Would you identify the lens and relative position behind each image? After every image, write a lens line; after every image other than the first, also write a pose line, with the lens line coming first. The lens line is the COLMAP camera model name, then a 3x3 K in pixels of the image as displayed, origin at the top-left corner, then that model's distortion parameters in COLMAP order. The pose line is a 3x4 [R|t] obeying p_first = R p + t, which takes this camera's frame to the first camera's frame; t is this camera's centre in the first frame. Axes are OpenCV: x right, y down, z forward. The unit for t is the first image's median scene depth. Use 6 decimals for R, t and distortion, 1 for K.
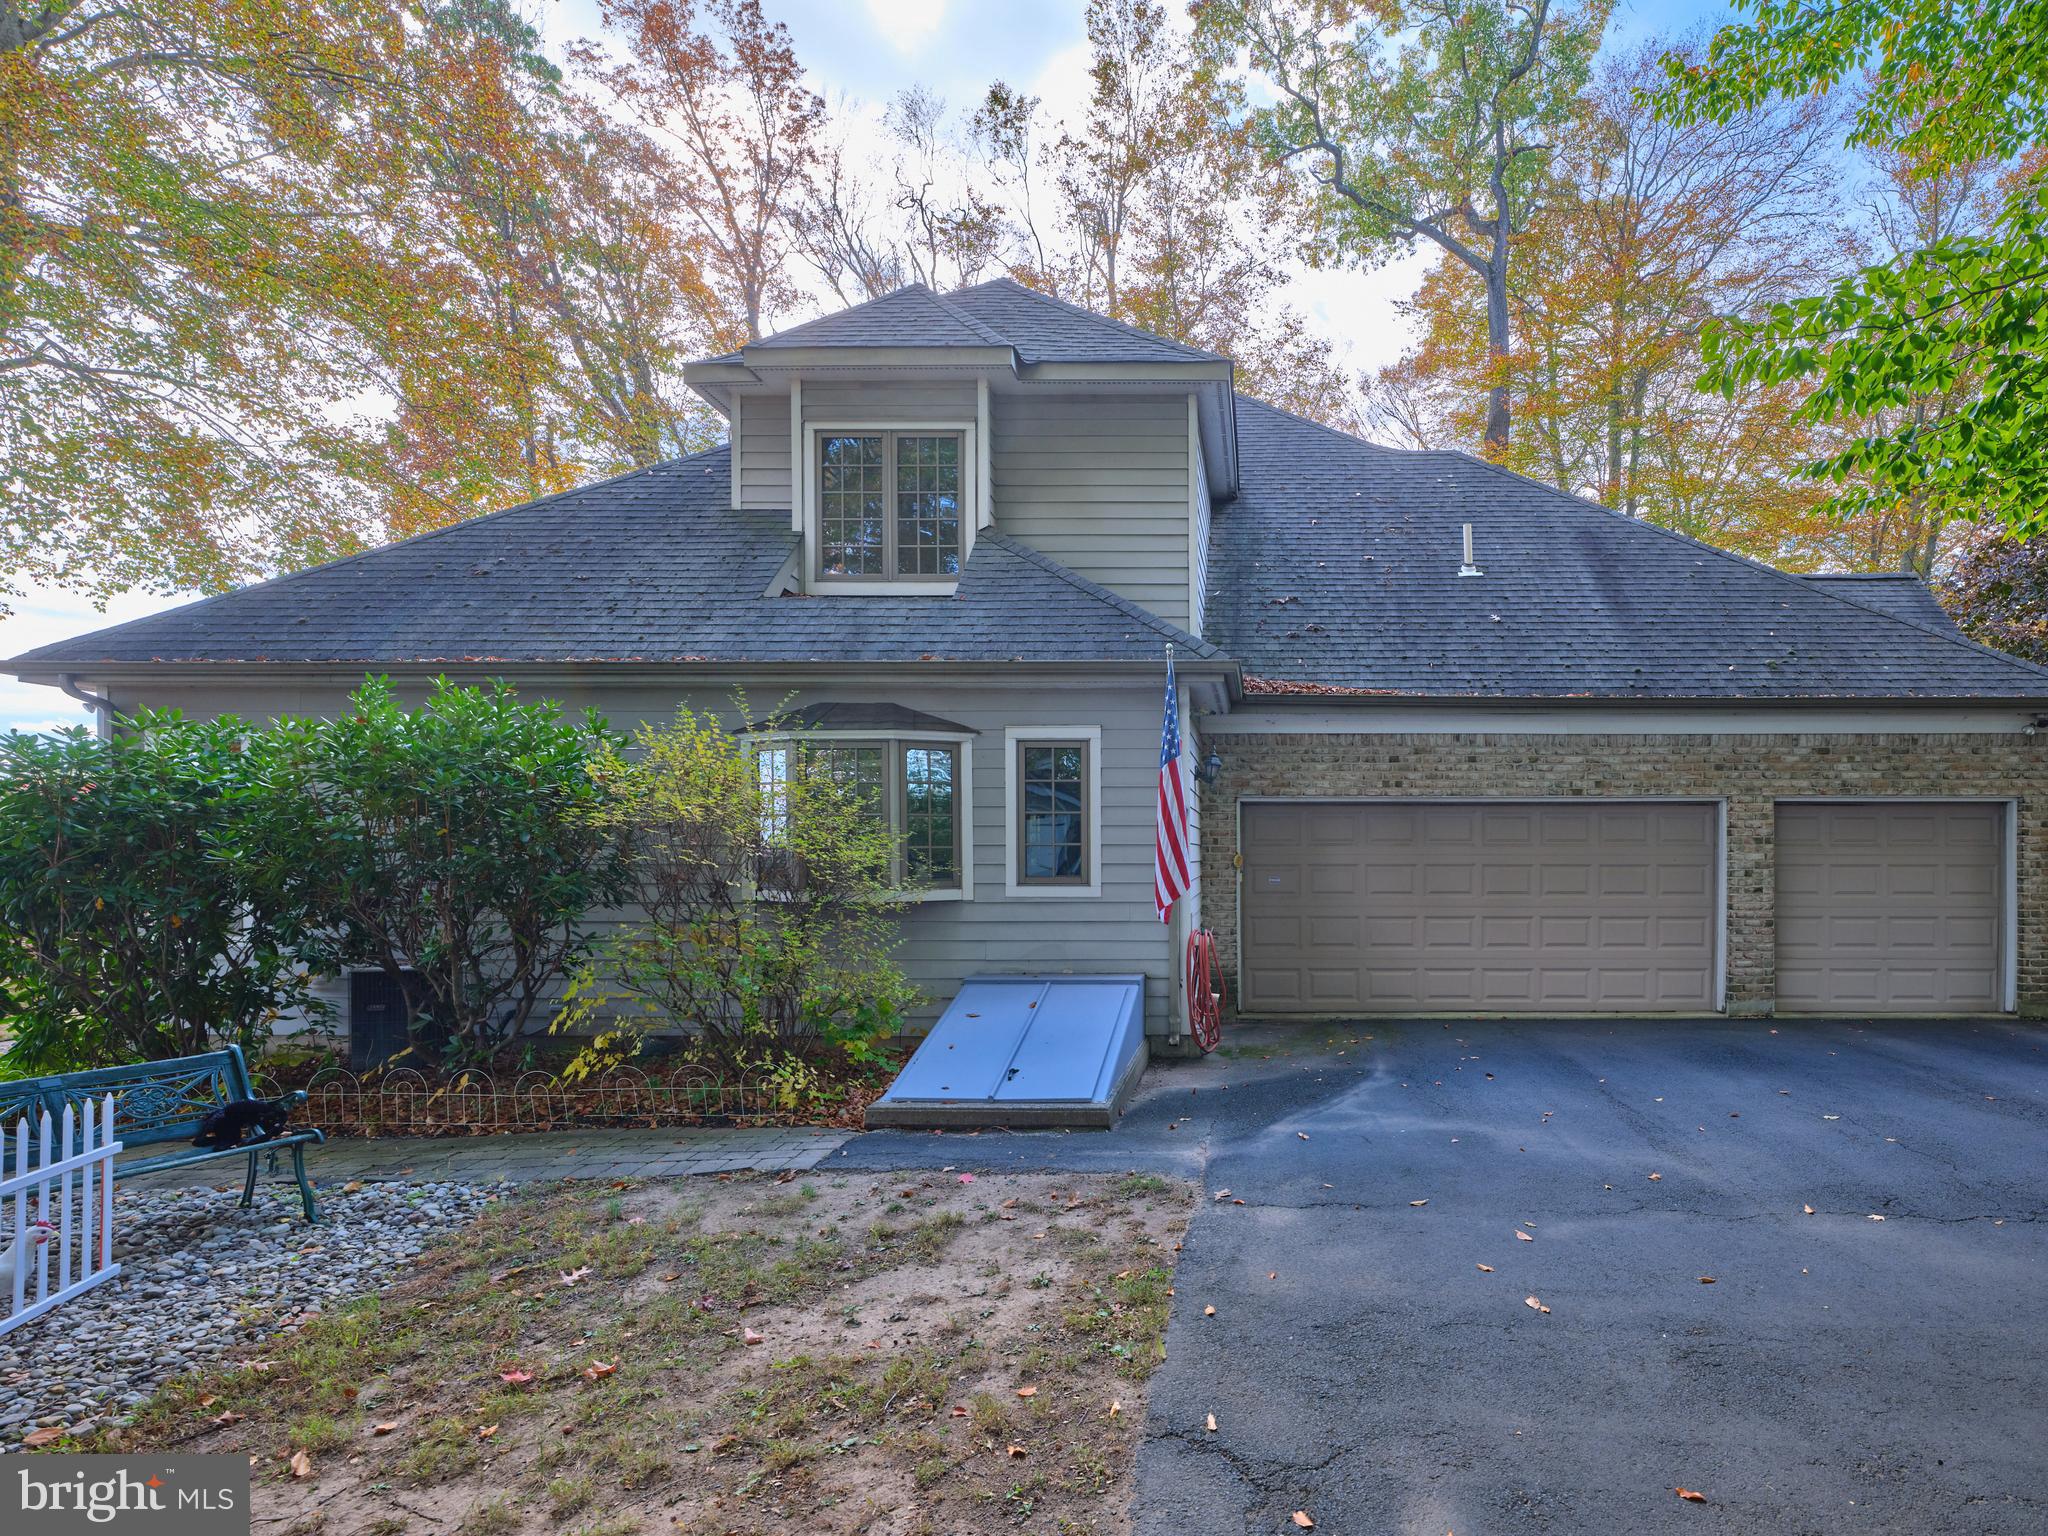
lens RADIAL K [[879.1, 0, 1024.0], [0, 879.1, 768.0], [0, 0, 1]] dist [-0.001119, -0.000208]
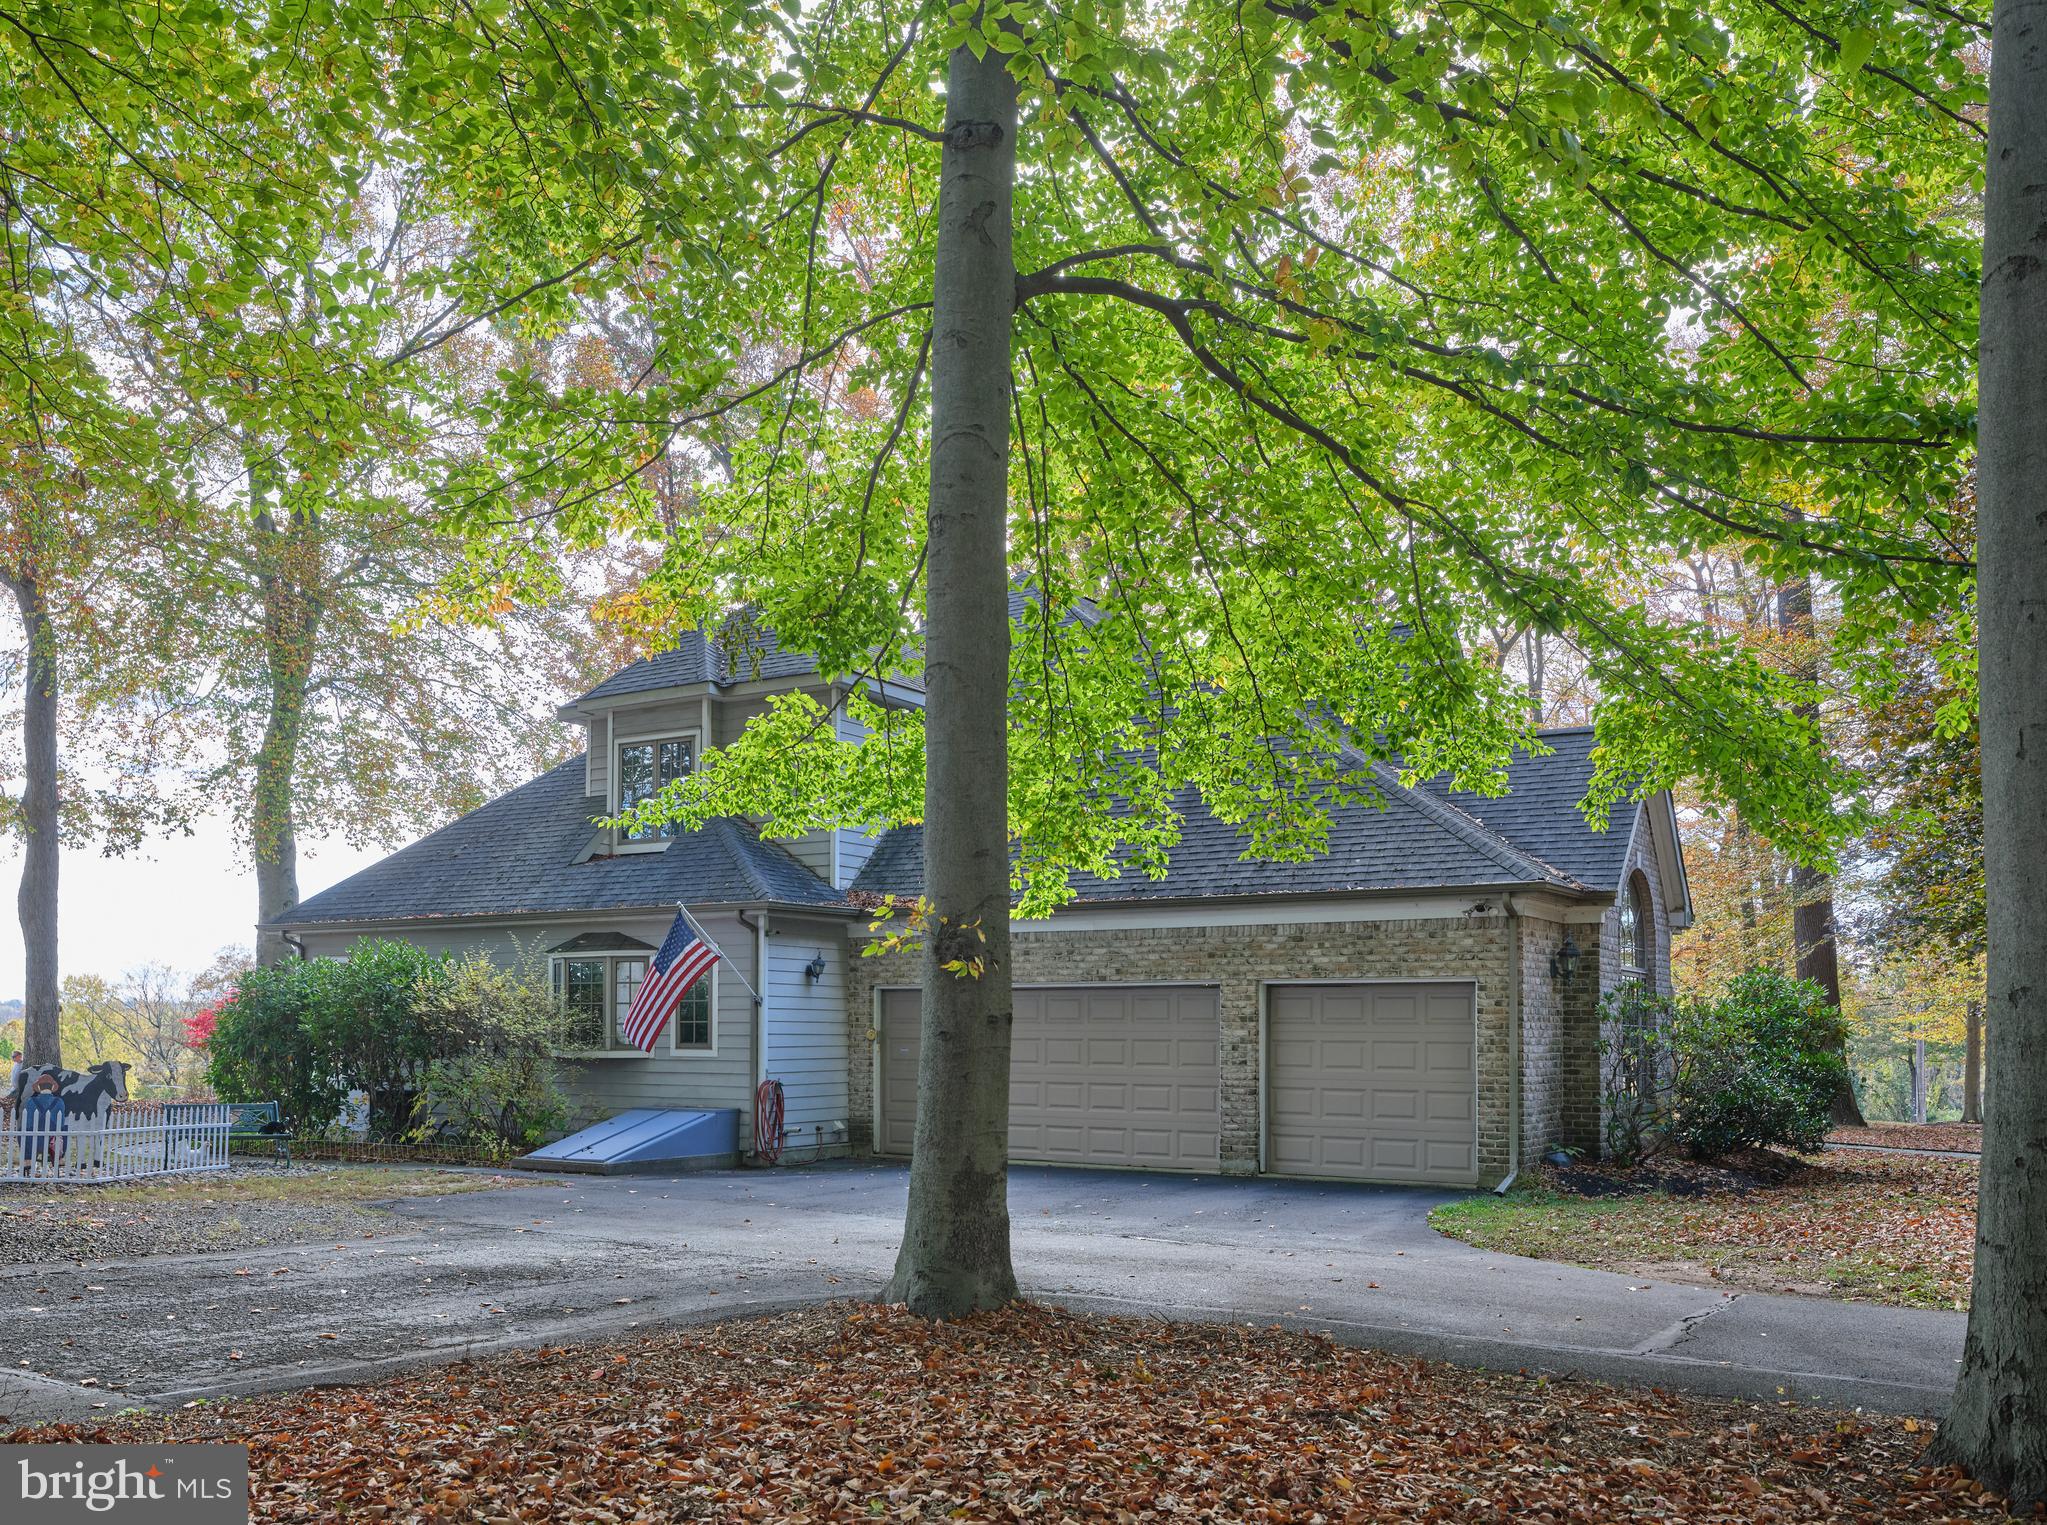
lens RADIAL K [[1589.9, 0, 1023.5], [0, 1589.9, 762.5], [0, 0, 1]] dist [0.014311, 0.001102]
pose [[0.863566, -0.082330, -0.497469, 1.650475], [0.039950, 0.994650, -0.095261, -0.064353], [0.502650, 0.062390, 0.862235, -0.959574]]
